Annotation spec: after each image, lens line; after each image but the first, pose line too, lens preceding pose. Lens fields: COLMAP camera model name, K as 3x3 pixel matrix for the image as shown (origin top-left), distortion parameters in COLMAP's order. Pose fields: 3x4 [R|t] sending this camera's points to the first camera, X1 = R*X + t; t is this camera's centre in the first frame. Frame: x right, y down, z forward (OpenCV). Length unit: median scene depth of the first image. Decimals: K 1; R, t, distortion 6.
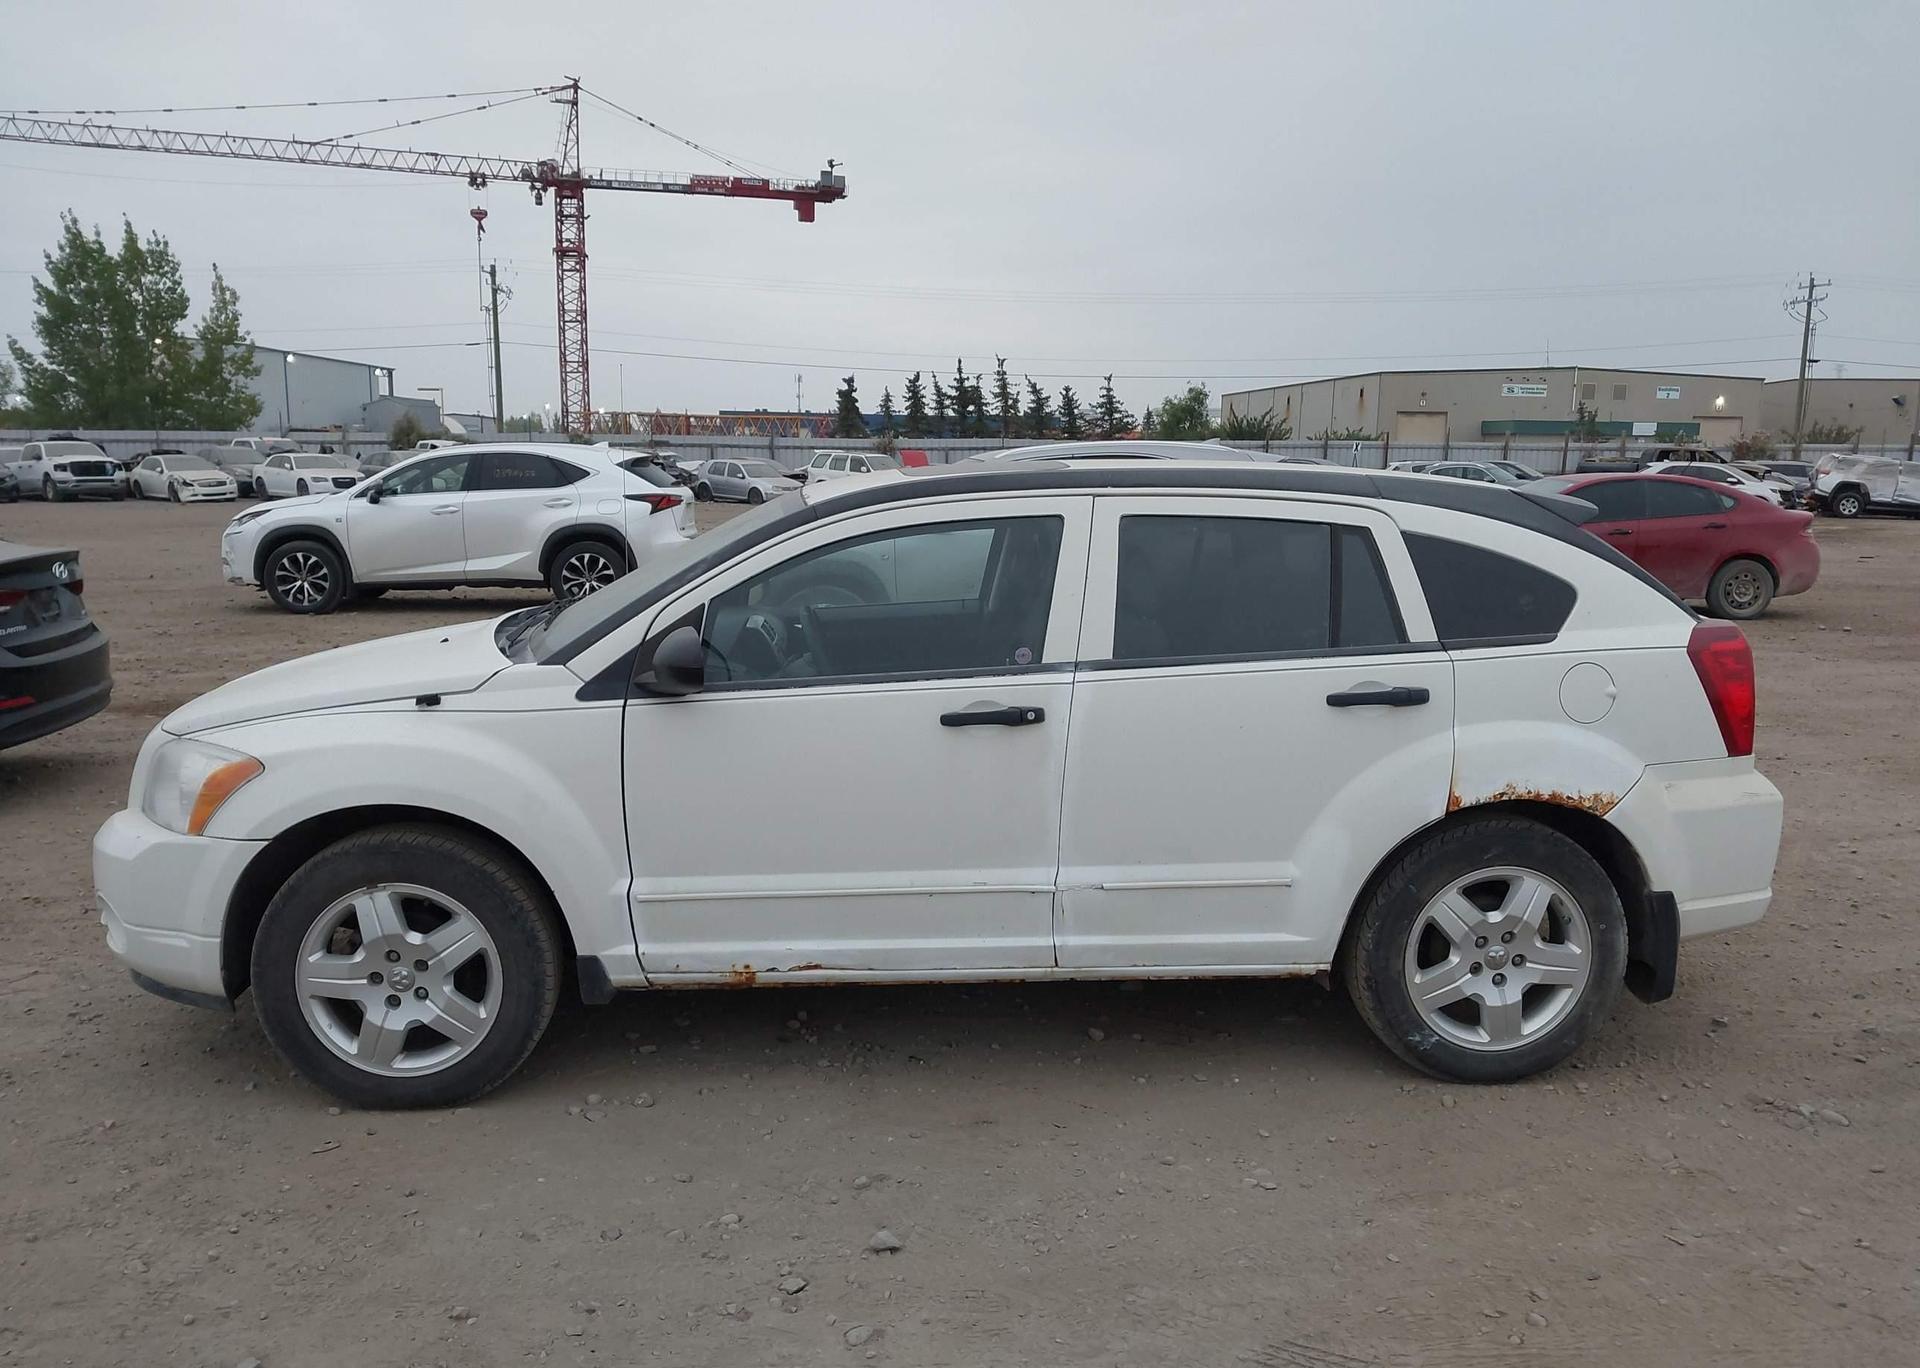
lens RADIAL K [[1512.9, 0, 964.5], [0, 1512.9, 694.7], [0, 0, 1]] dist [0.039829, -0.059528]
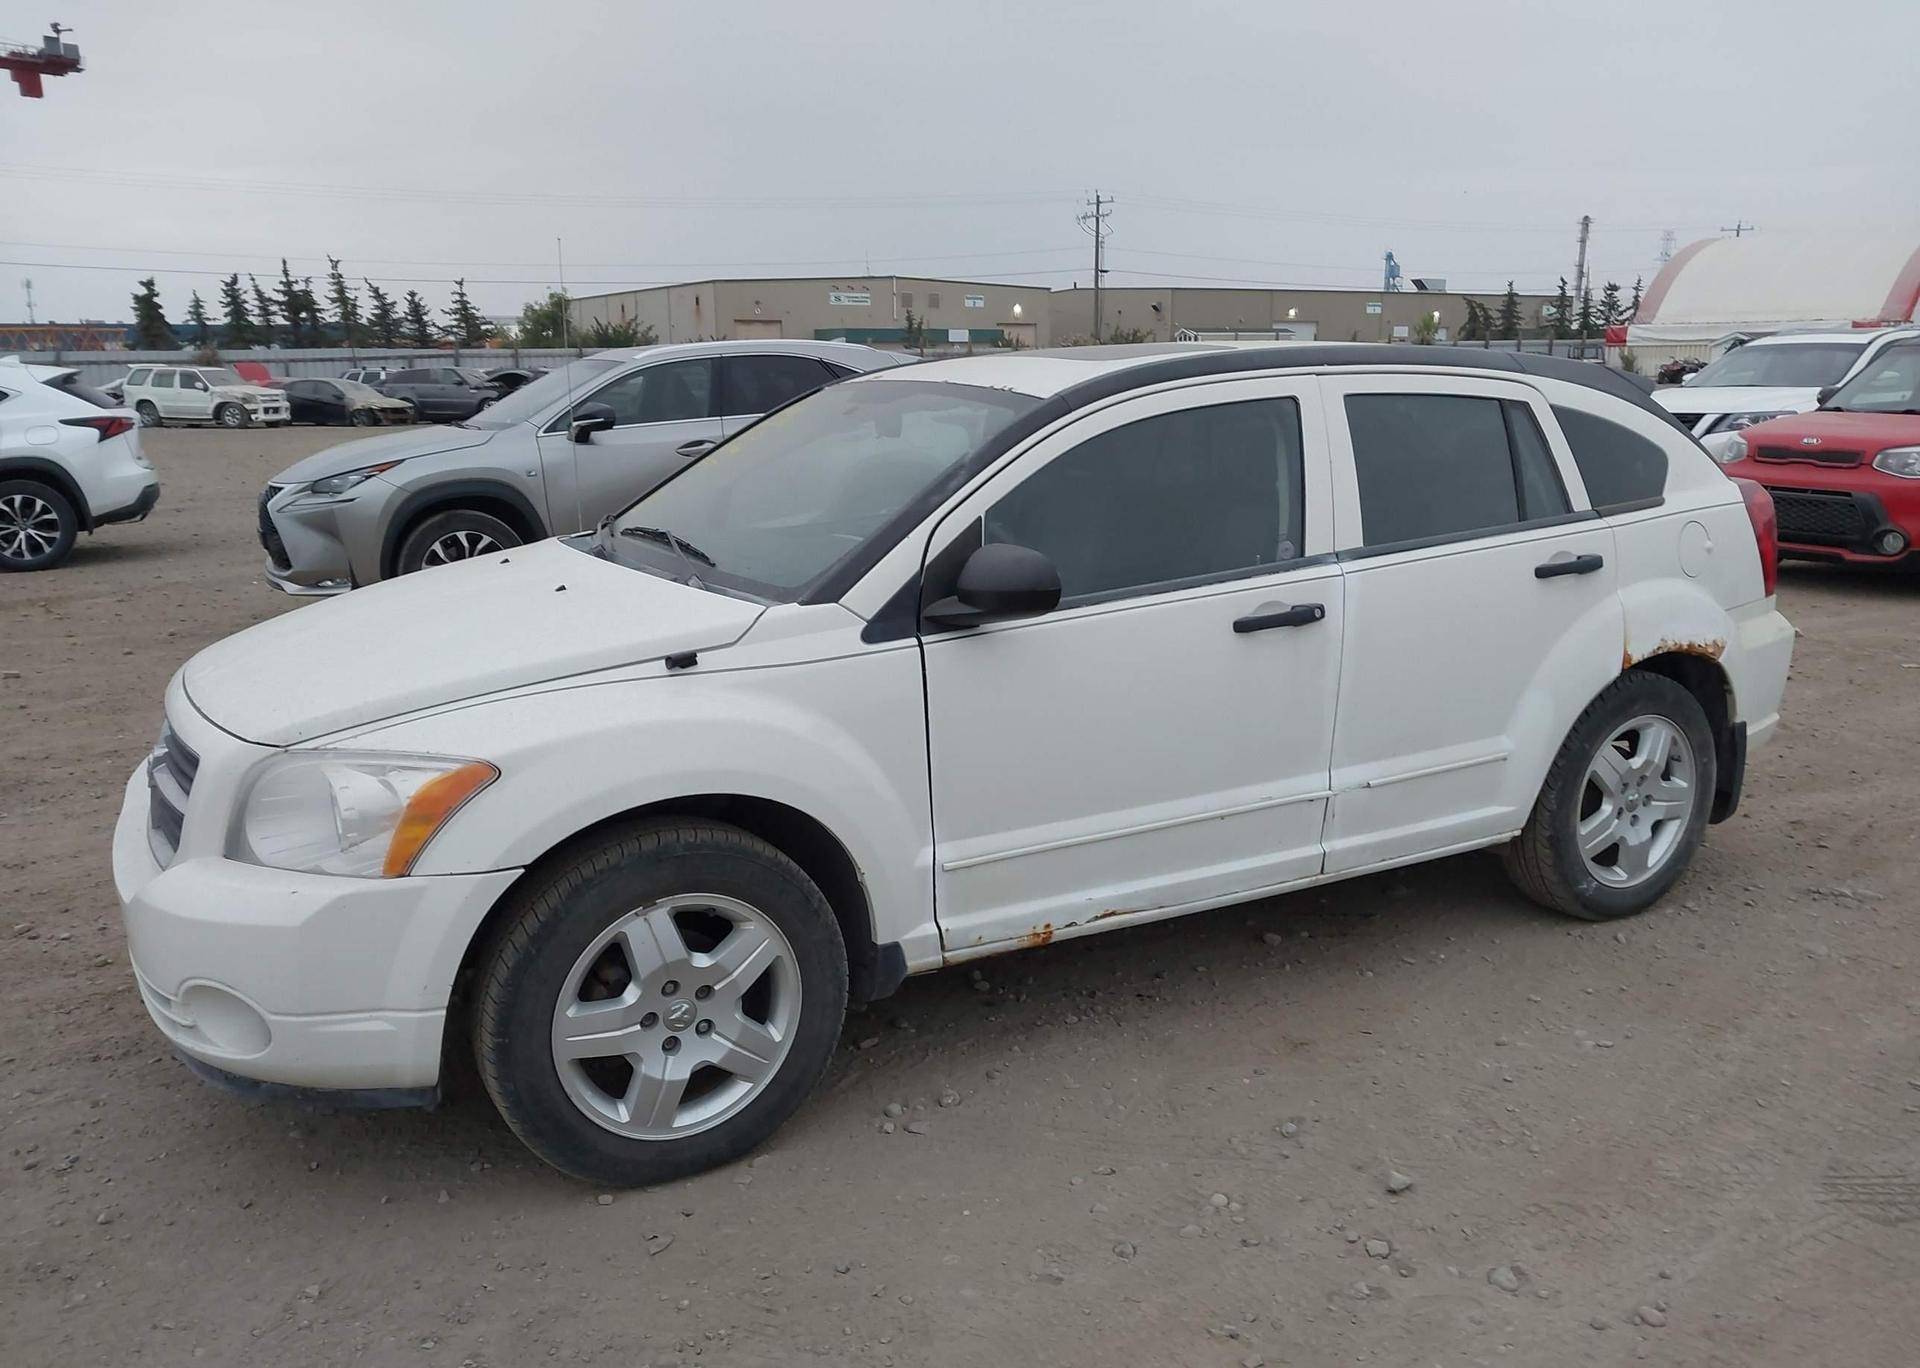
lens RADIAL K [[1512.9, 0, 973.1], [0, 1512.9, 701.7], [0, 0, 1]] dist [0.039829, -0.059528]
pose [[0.905781, -0.110117, 0.409189, -0.504412], [0.084711, 0.993208, 0.079765, -0.022752], [-0.415193, -0.037587, 0.908956, 0.213988]]
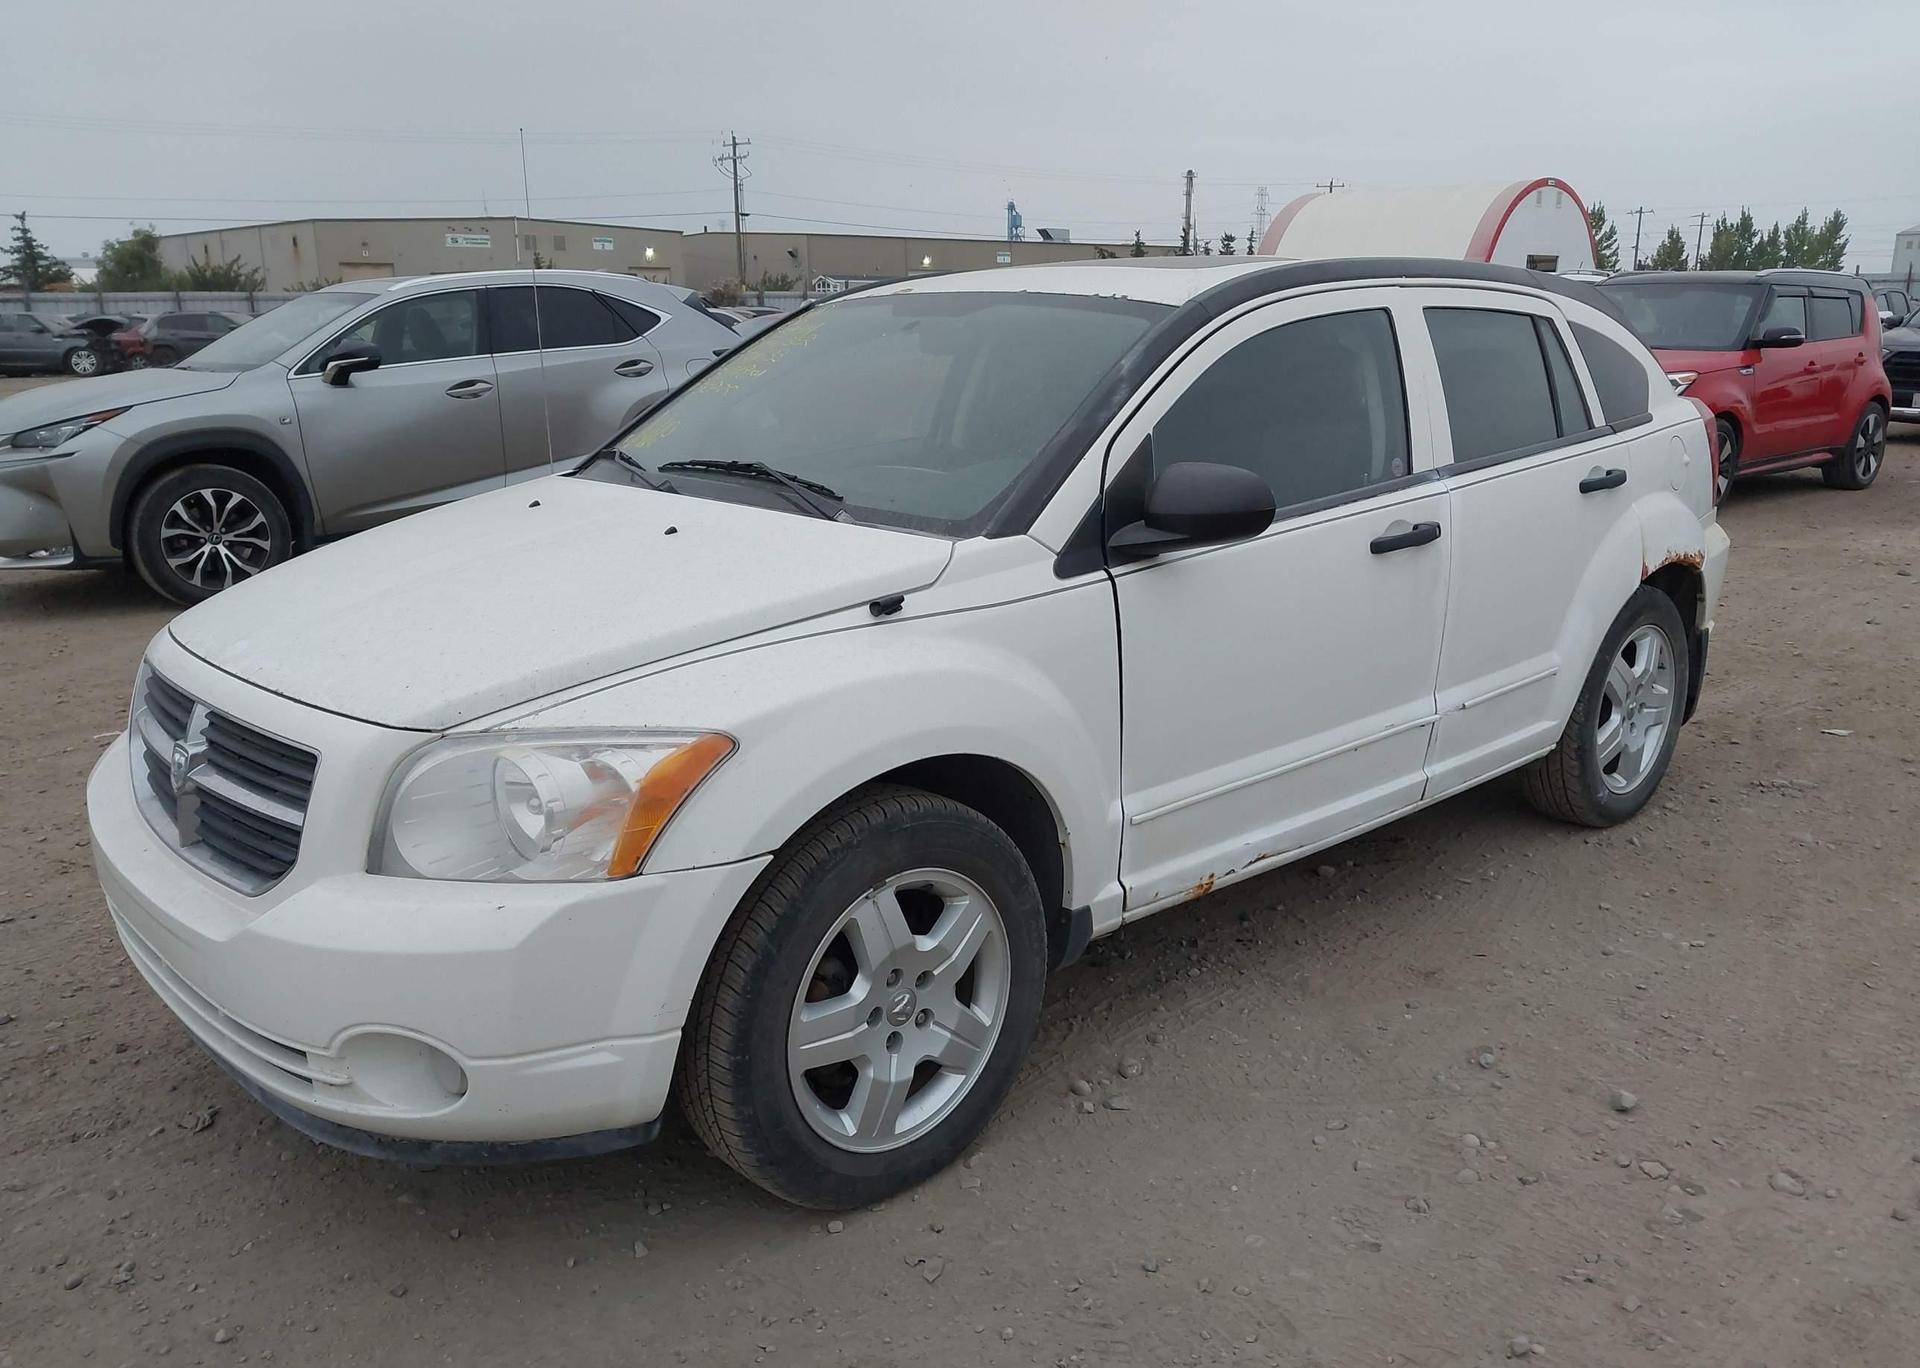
lens RADIAL K [[1512.9, 0, 972.6], [0, 1512.9, 702.4], [0, 0, 1]] dist [0.039829, -0.059528]
pose [[0.782000, -0.173204, 0.598729, -0.690459], [0.114647, 0.984194, 0.134974, -0.037697], [-0.612643, -0.036908, 0.789497, 0.411947]]
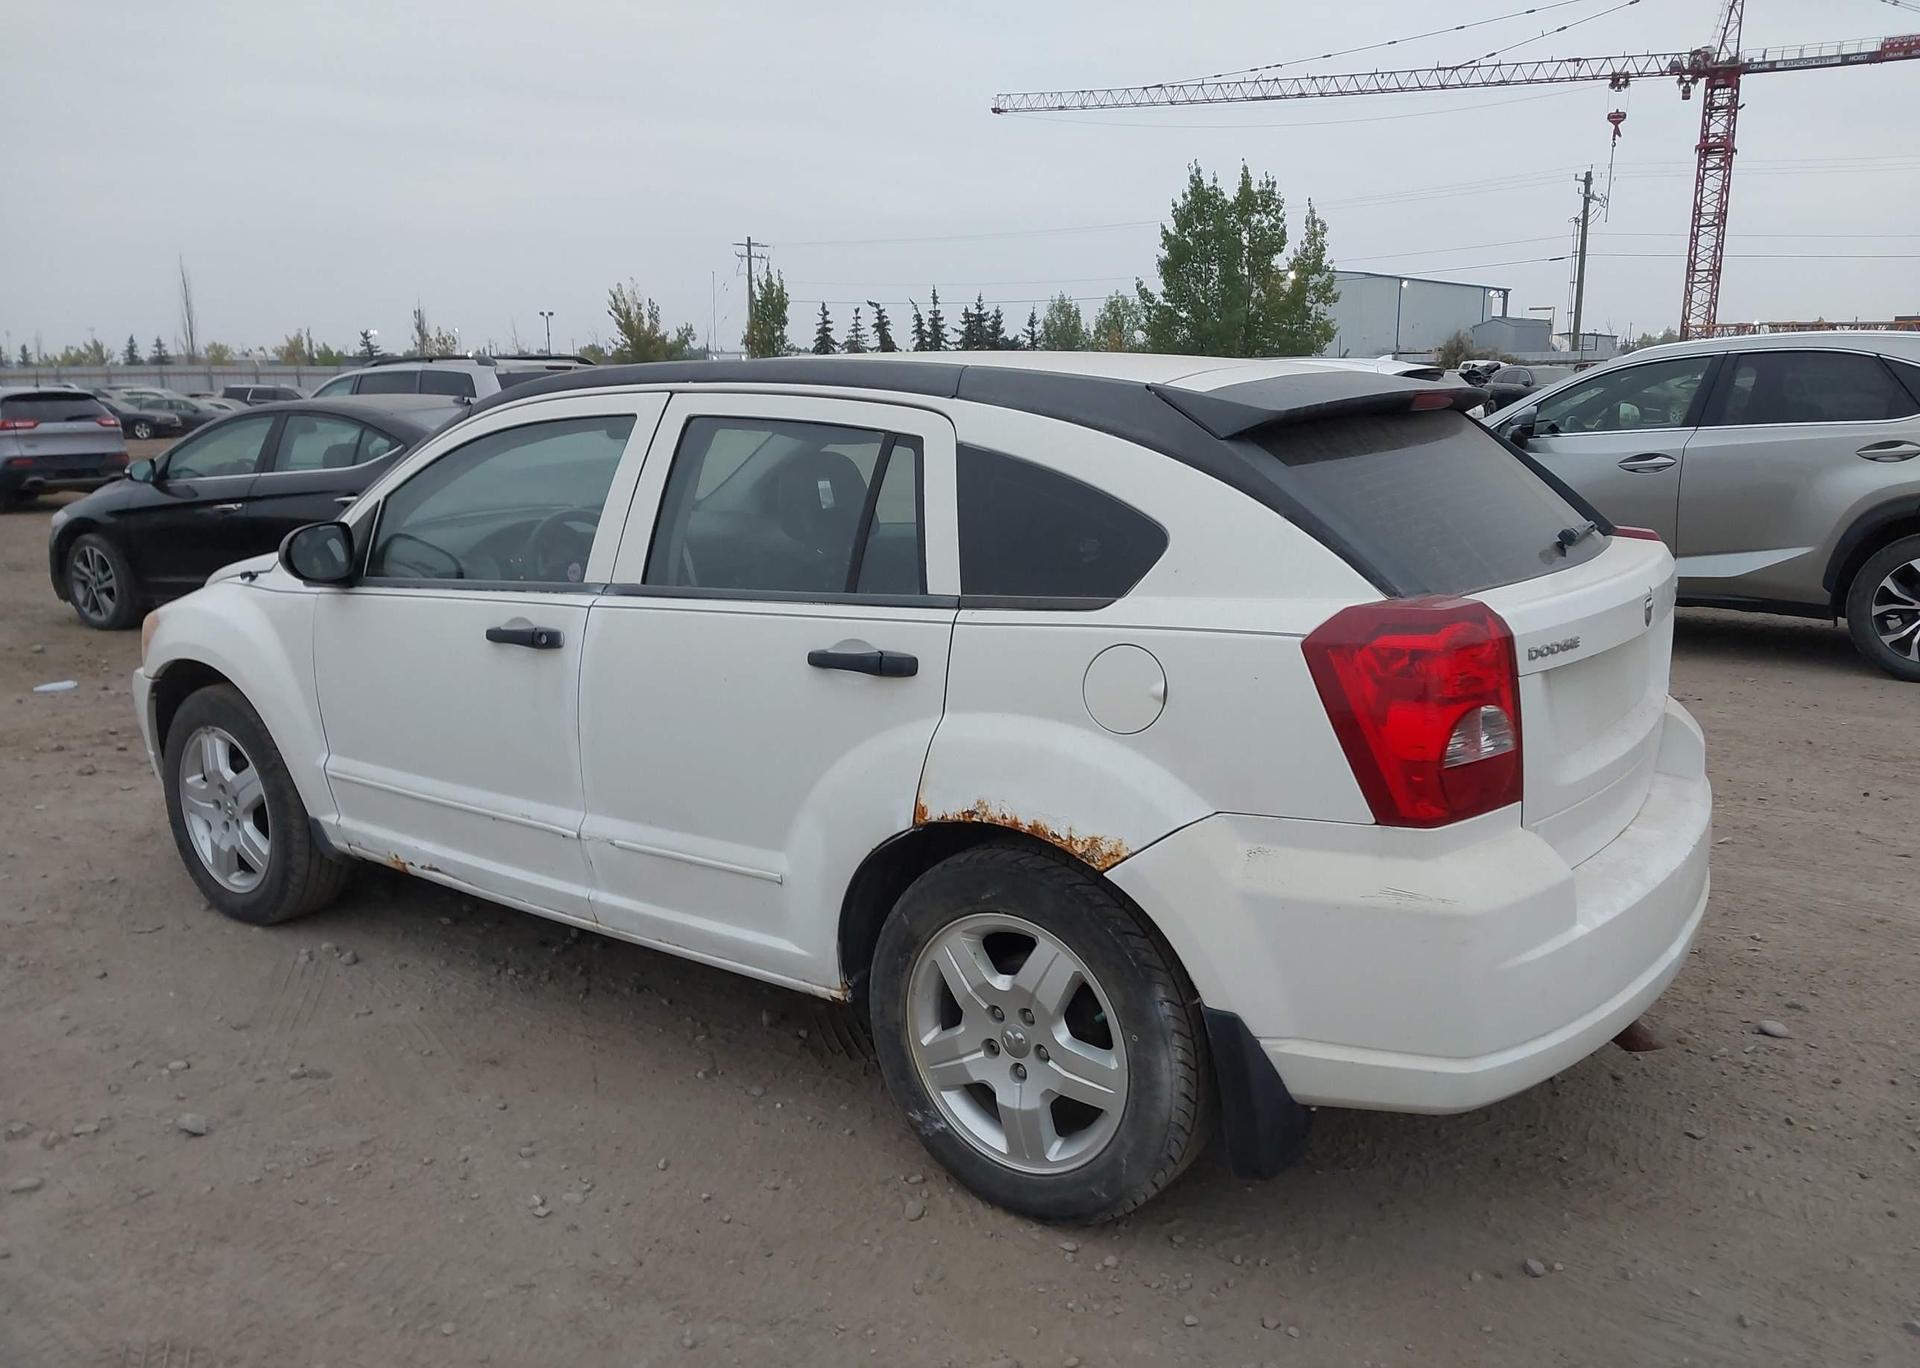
lens RADIAL K [[1512.9, 0, 968.1], [0, 1512.9, 692.9], [0, 0, 1]] dist [0.039829, -0.059528]
pose [[0.759863, 0.117658, -0.639347, 0.765397], [-0.086488, 0.993039, 0.079956, -0.045469], [0.644304, -0.005460, 0.764750, 0.435407]]
